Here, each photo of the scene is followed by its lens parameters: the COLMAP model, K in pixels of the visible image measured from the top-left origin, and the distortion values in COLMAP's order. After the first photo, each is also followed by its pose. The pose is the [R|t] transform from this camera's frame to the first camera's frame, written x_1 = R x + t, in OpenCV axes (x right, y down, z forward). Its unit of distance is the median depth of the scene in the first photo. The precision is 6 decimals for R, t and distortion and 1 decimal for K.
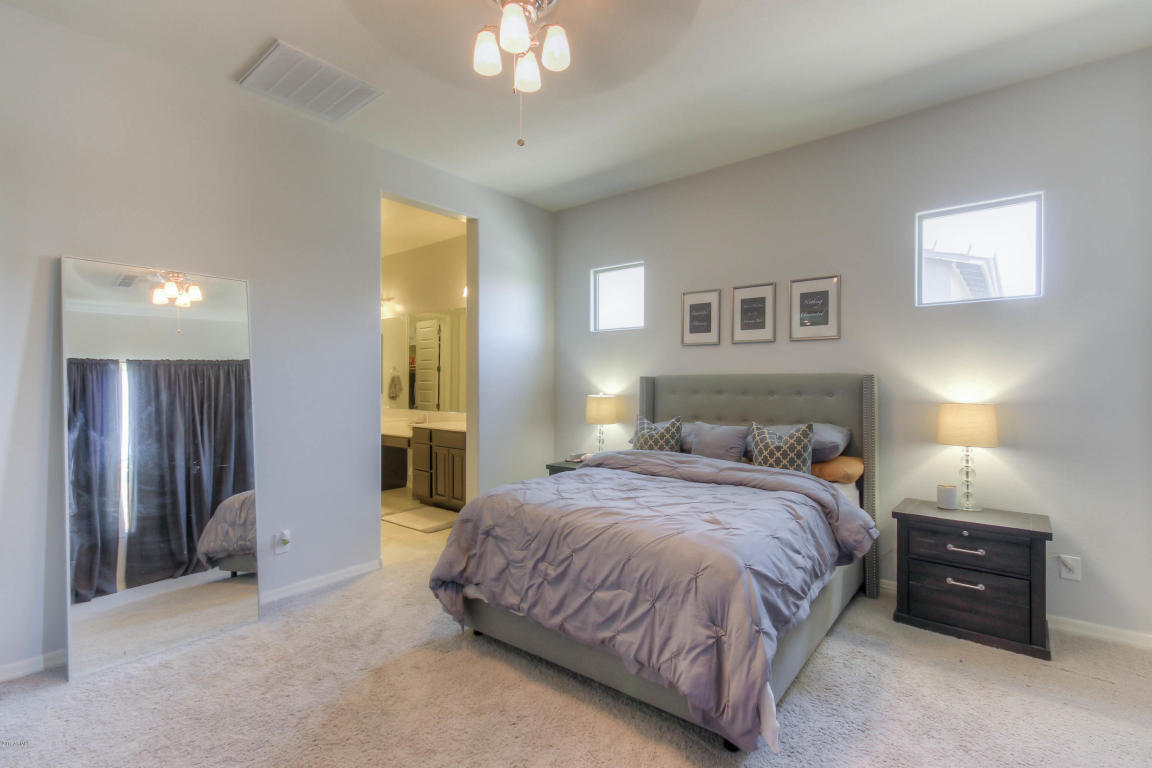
lens RADIAL K [[527.6, 0, 567.9], [0, 527.6, 387.3], [0, 0, 1]] dist [0.002205, -0.002408]
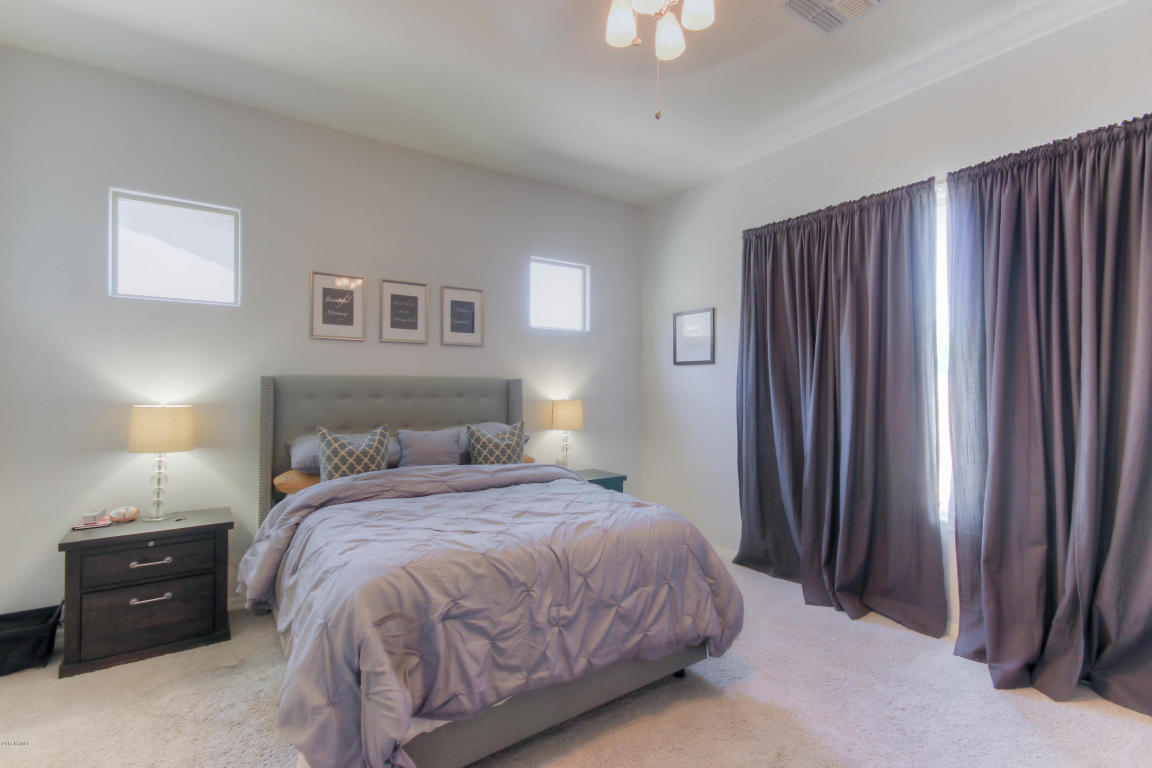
lens RADIAL K [[527.6, 0, 601.6], [0, 527.6, 383.6], [0, 0, 1]] dist [0.002205, -0.002408]
pose [[0.264190, 0.004539, 0.964460, -0.515777], [0.004439, 0.999973, -0.005922, -0.004858], [-0.964461, 0.005845, 0.264162, 0.452661]]
